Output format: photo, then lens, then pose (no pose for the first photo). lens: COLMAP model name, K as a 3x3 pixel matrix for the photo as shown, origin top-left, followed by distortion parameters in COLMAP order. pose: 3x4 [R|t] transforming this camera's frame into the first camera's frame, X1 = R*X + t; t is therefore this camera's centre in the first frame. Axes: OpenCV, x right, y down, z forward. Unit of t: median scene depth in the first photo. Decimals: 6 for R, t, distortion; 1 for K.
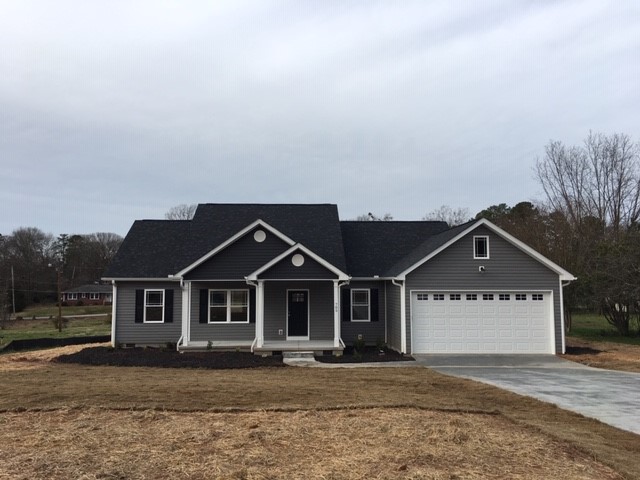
lens RADIAL K [[544.6, 0, 315.8], [0, 544.6, 240.6], [0, 0, 1]] dist [0.040850, -0.010715]
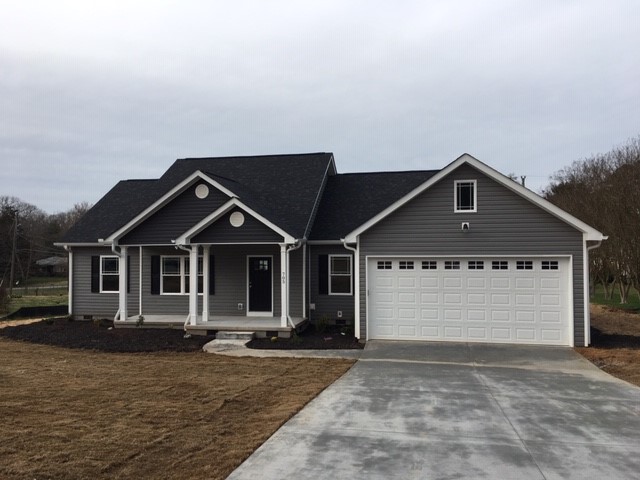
lens RADIAL K [[544.6, 0, 323.4], [0, 544.6, 241.3], [0, 0, 1]] dist [0.040850, -0.010715]
pose [[0.969324, -0.008437, -0.245641, 0.292524], [0.023325, 0.998058, 0.057761, 0.025172], [0.244677, -0.061718, 0.967638, 0.249690]]
